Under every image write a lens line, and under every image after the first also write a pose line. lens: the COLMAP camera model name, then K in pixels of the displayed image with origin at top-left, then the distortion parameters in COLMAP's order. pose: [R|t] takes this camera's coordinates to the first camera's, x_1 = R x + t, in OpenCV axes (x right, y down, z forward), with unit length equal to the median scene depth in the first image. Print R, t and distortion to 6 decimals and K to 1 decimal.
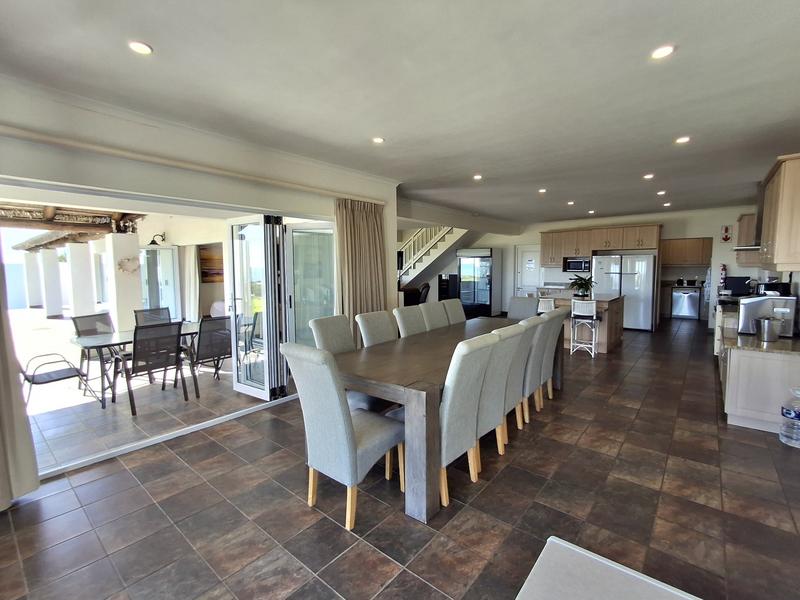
lens RADIAL K [[374.1, 0, 401.0], [0, 374.1, 298.7], [0, 0, 1]] dist [0.000918, 0.001264]
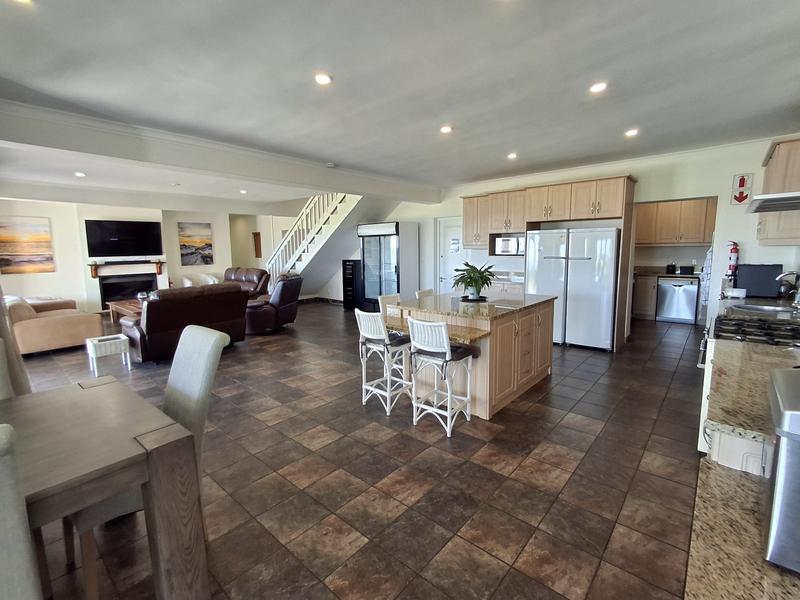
lens RADIAL K [[374.1, 0, 398.1], [0, 374.1, 298.8], [0, 0, 1]] dist [0.000918, 0.001264]
pose [[0.999575, -0.005433, -0.028630, 0.323013], [0.006809, 0.998815, 0.048193, -0.031706], [0.028334, -0.048368, 0.998428, 0.363433]]
